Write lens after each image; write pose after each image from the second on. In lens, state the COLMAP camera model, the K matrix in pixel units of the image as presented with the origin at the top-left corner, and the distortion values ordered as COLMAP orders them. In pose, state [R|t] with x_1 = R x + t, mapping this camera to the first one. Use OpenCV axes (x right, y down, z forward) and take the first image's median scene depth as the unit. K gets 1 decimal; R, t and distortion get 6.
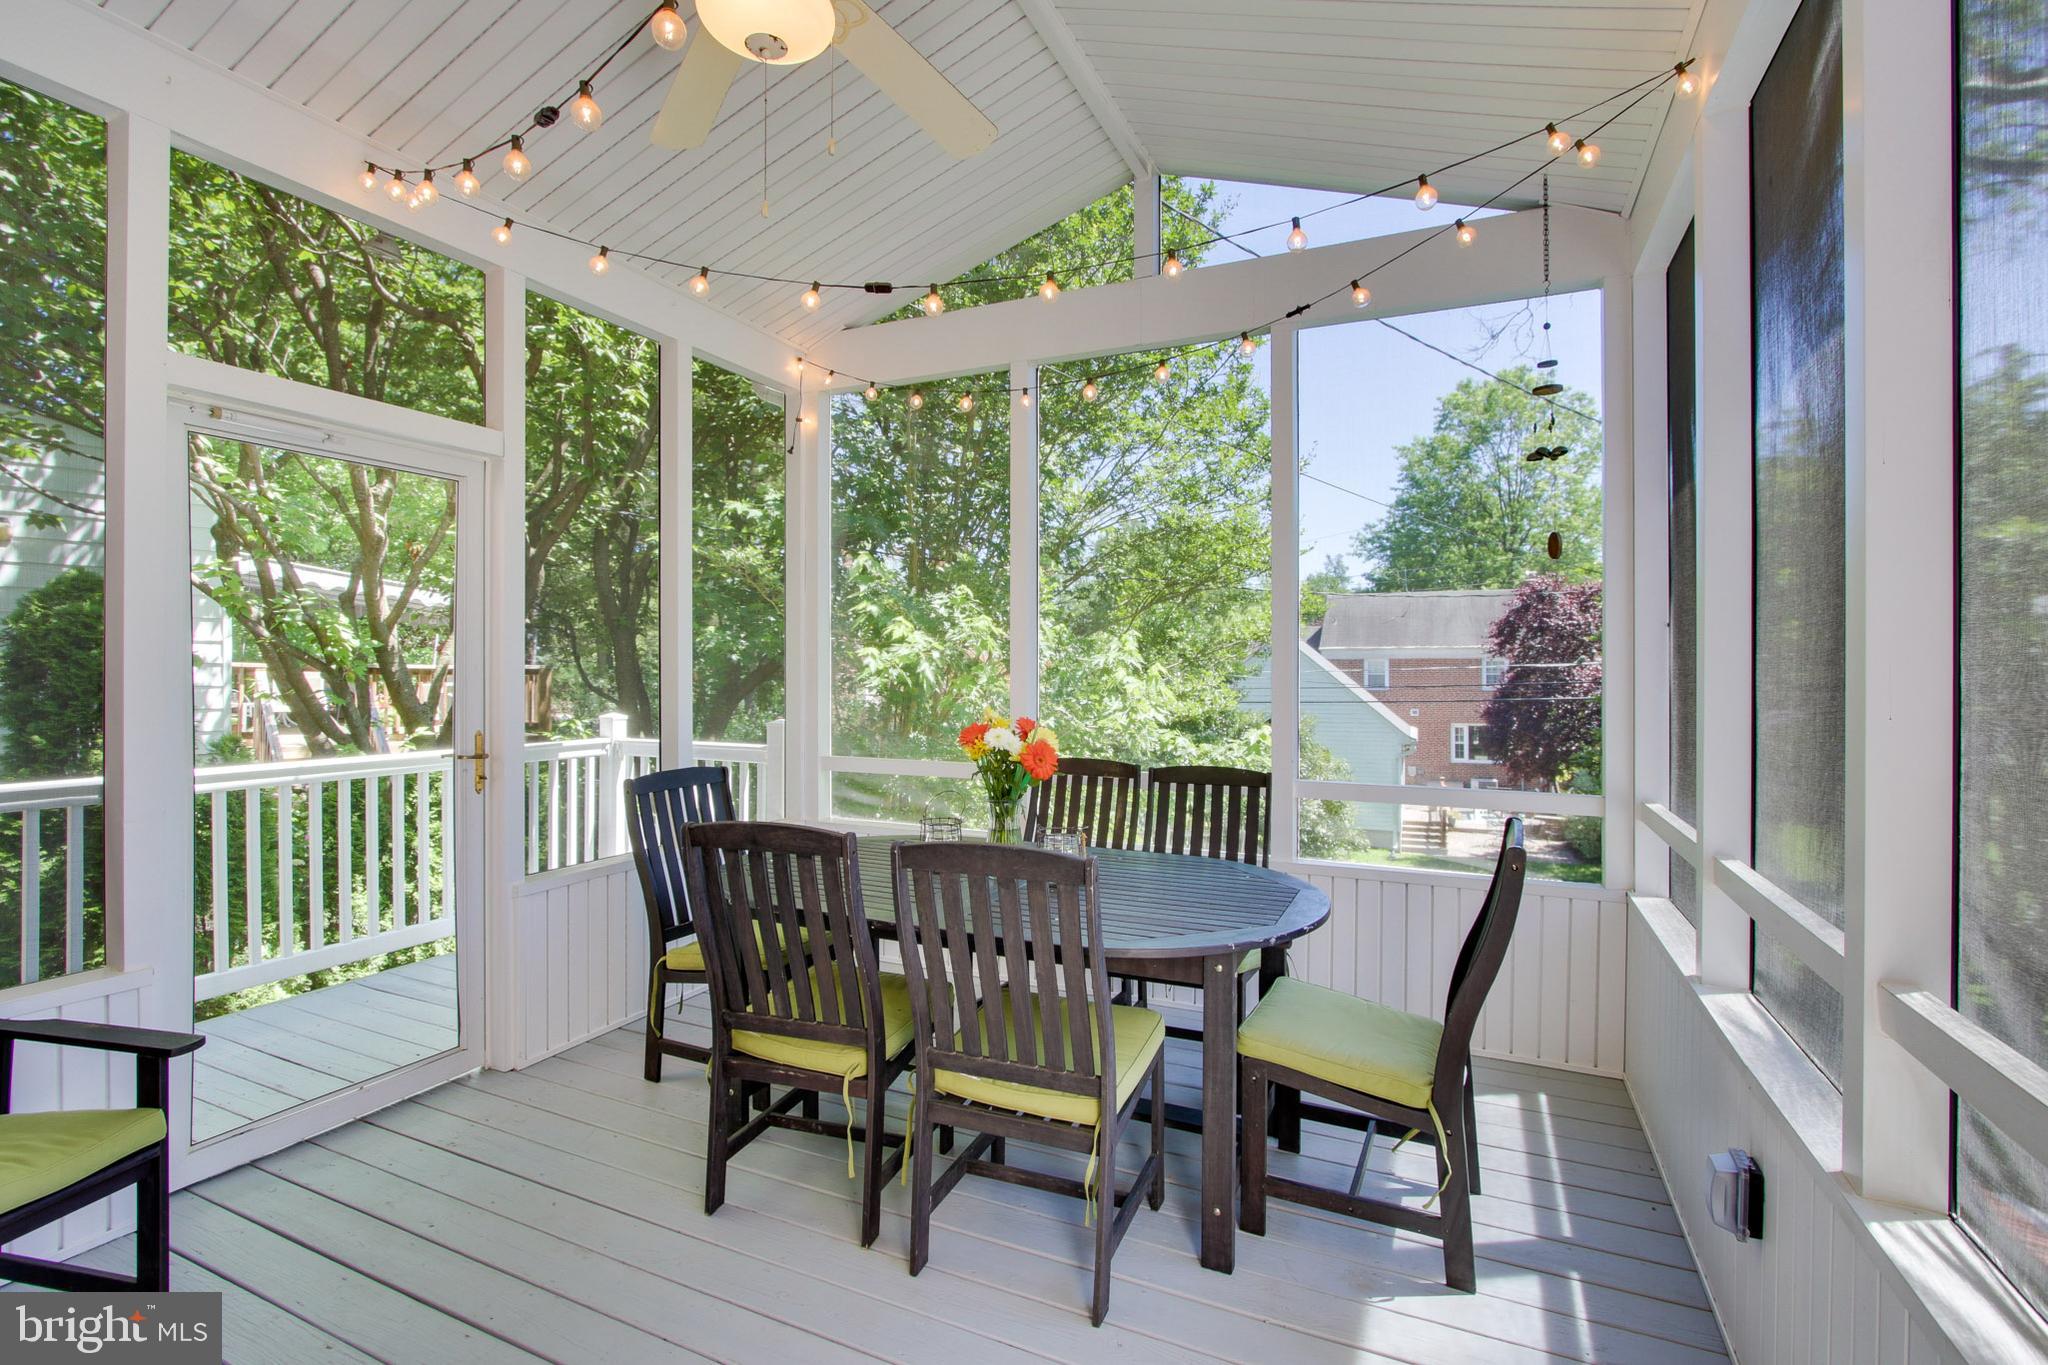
lens RADIAL K [[947.6, 0, 1016.4], [0, 947.6, 676.2], [0, 0, 1]] dist [-0.011367, 0.000426]
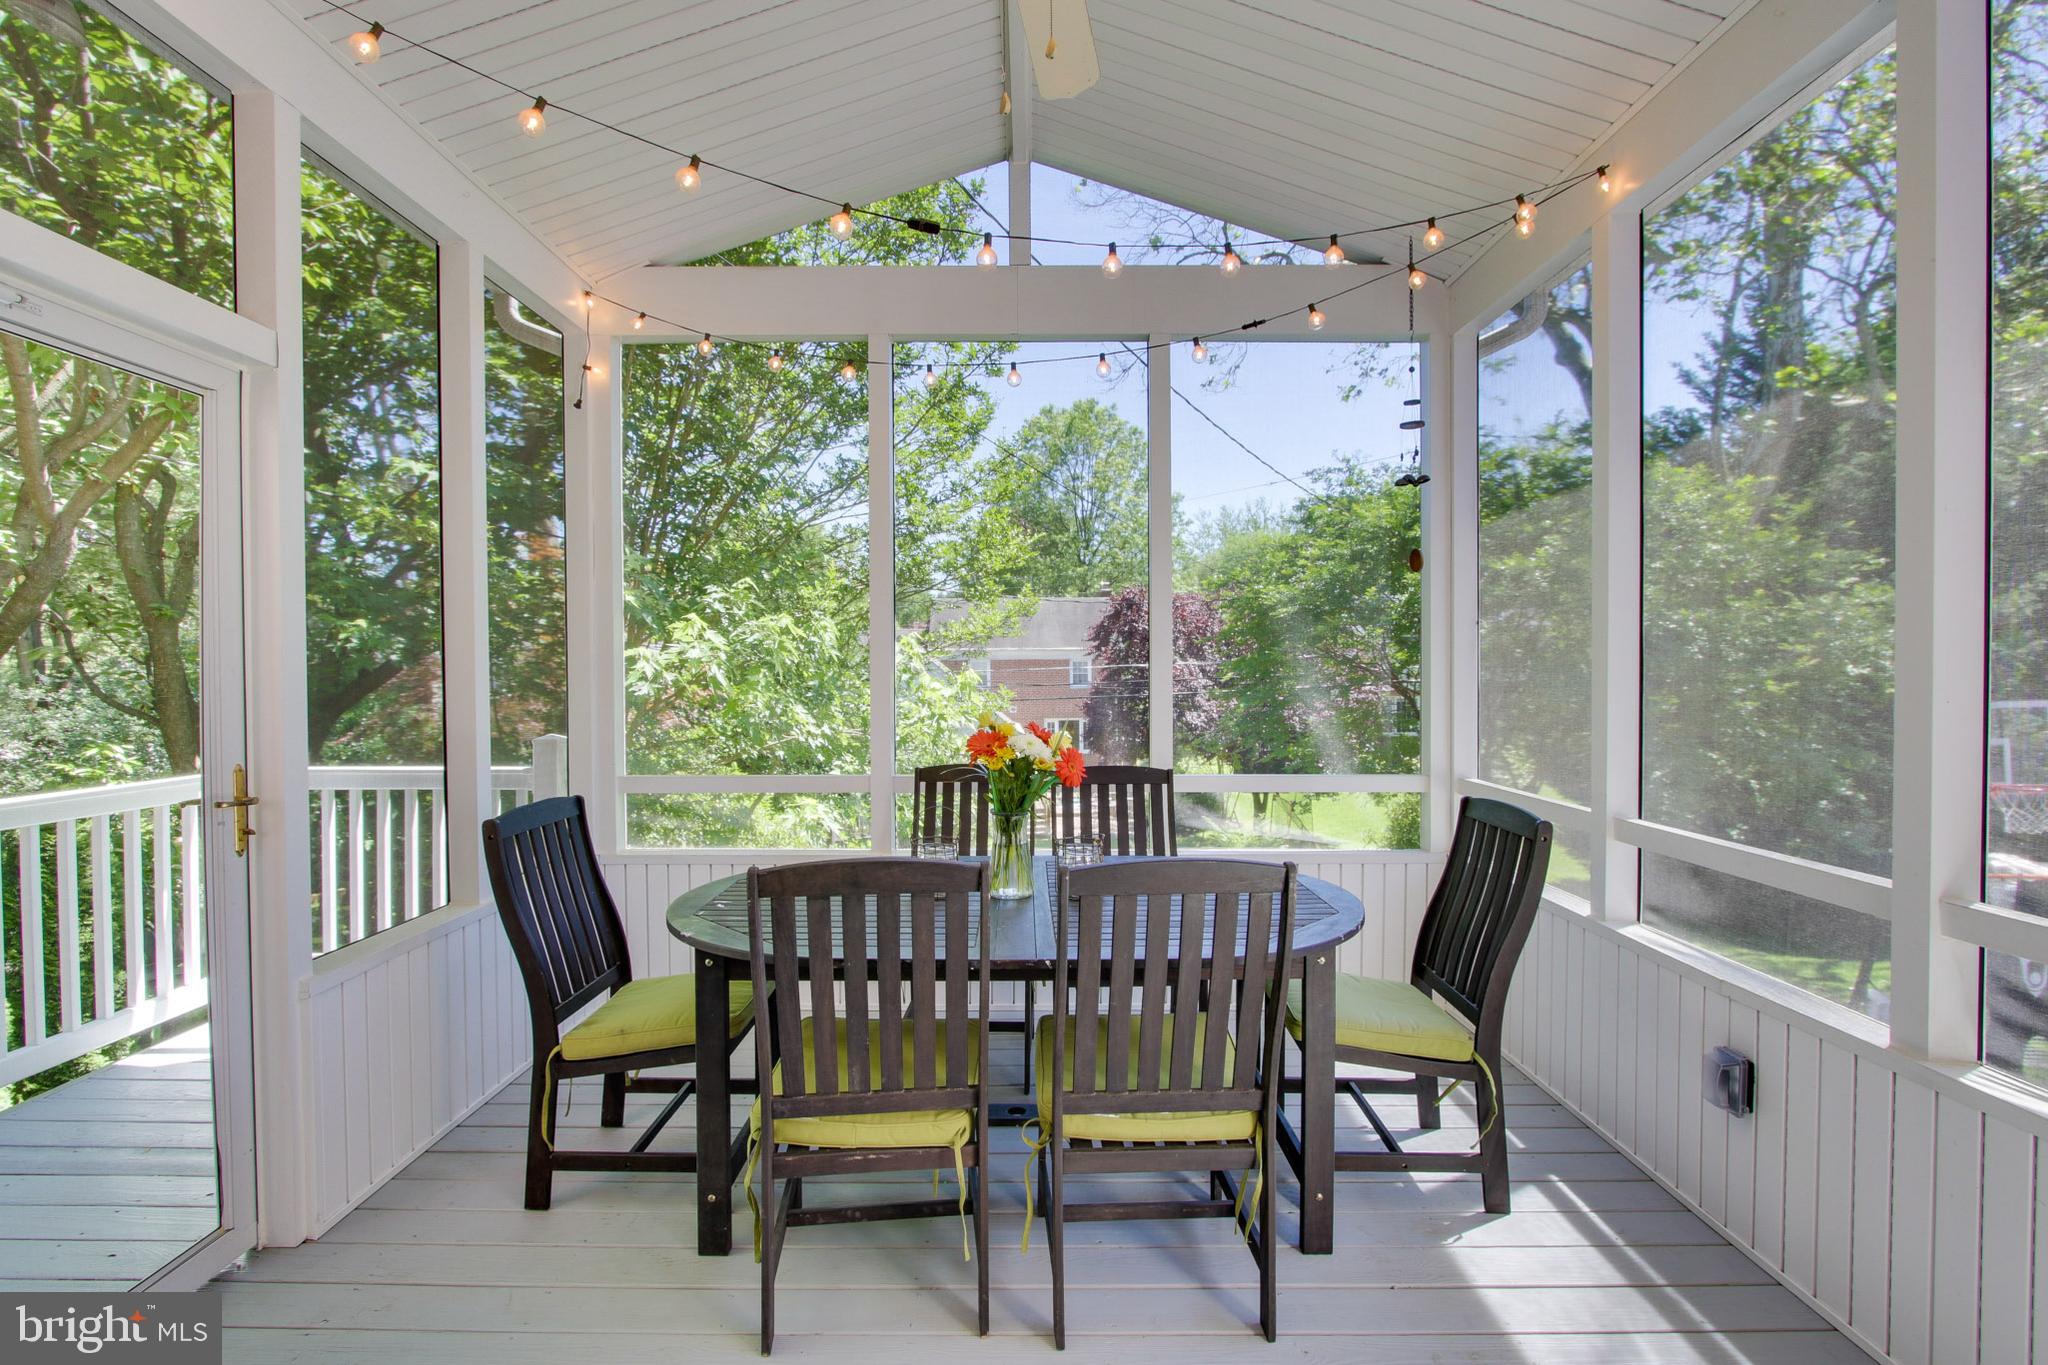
lens RADIAL K [[947.0, 0, 1018.3], [0, 947.0, 690.8], [0, 0, 1]] dist [-0.010493, 0.000485]
pose [[0.906831, -0.015234, 0.421220, -0.256670], [0.009148, 0.999823, 0.016466, -0.001502], [-0.421396, -0.011079, 0.906809, 0.107301]]
